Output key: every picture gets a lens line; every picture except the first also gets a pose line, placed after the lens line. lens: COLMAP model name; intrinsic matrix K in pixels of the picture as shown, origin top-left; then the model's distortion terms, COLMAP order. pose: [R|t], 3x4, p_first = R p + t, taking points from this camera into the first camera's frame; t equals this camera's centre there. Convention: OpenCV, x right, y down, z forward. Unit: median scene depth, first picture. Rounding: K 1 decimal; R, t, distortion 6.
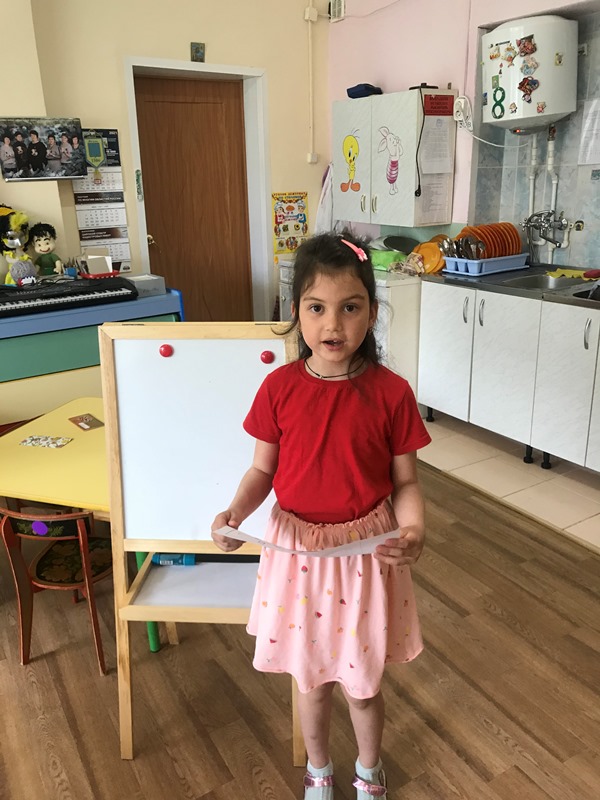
lens RADIAL K [[638.7, 0, 289.2], [0, 638.7, 402.9], [0, 0, 1]] dist [0.013926, -0.019147]
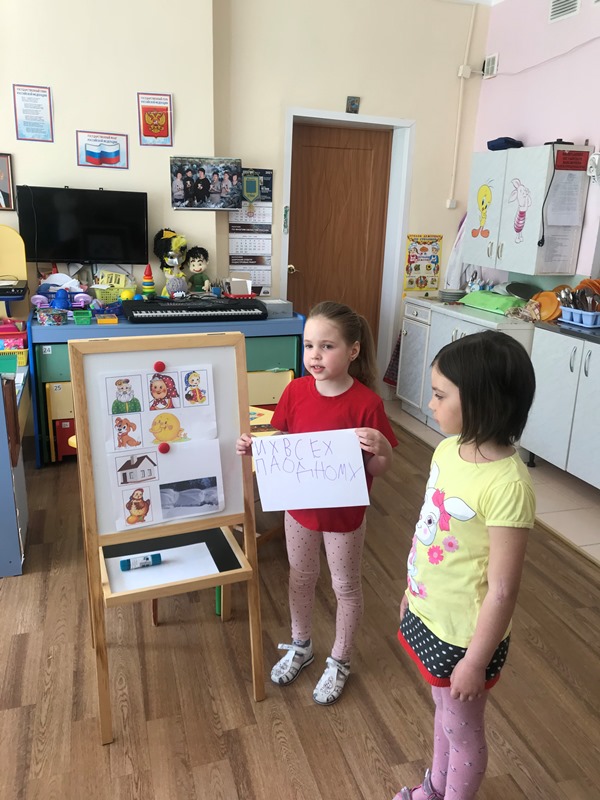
lens RADIAL K [[638.7, 0, 293.1], [0, 638.7, 407.1], [0, 0, 1]] dist [0.013926, -0.019147]
pose [[0.966366, 0.125569, -0.224429, 0.078540], [-0.135947, 0.990220, -0.031343, 0.019904], [0.218299, 0.060800, 0.973986, -0.074109]]
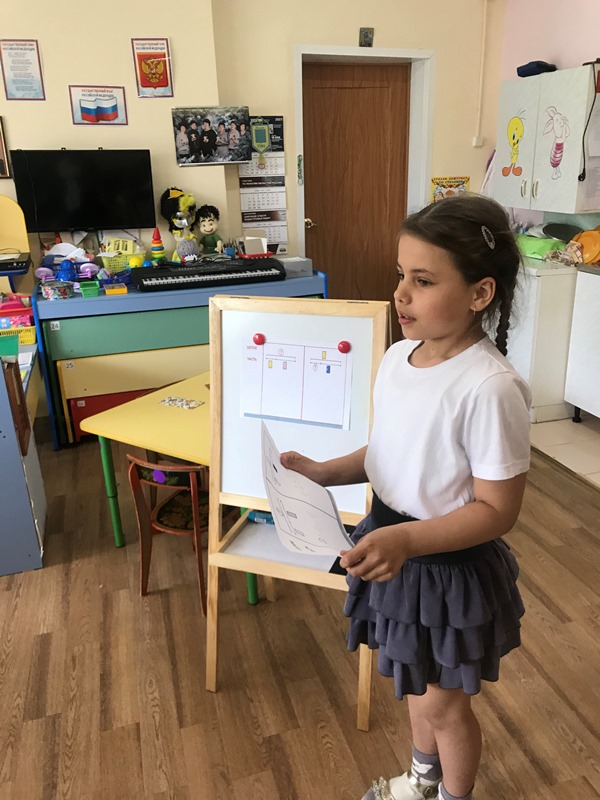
lens RADIAL K [[638.7, 0, 297.7], [0, 638.7, 404.1], [0, 0, 1]] dist [0.013926, -0.019147]
pose [[0.965057, 0.088433, -0.246669, 0.059333], [-0.083004, 0.996024, 0.032341, 0.006626], [0.248548, -0.010736, 0.968560, -0.014353]]
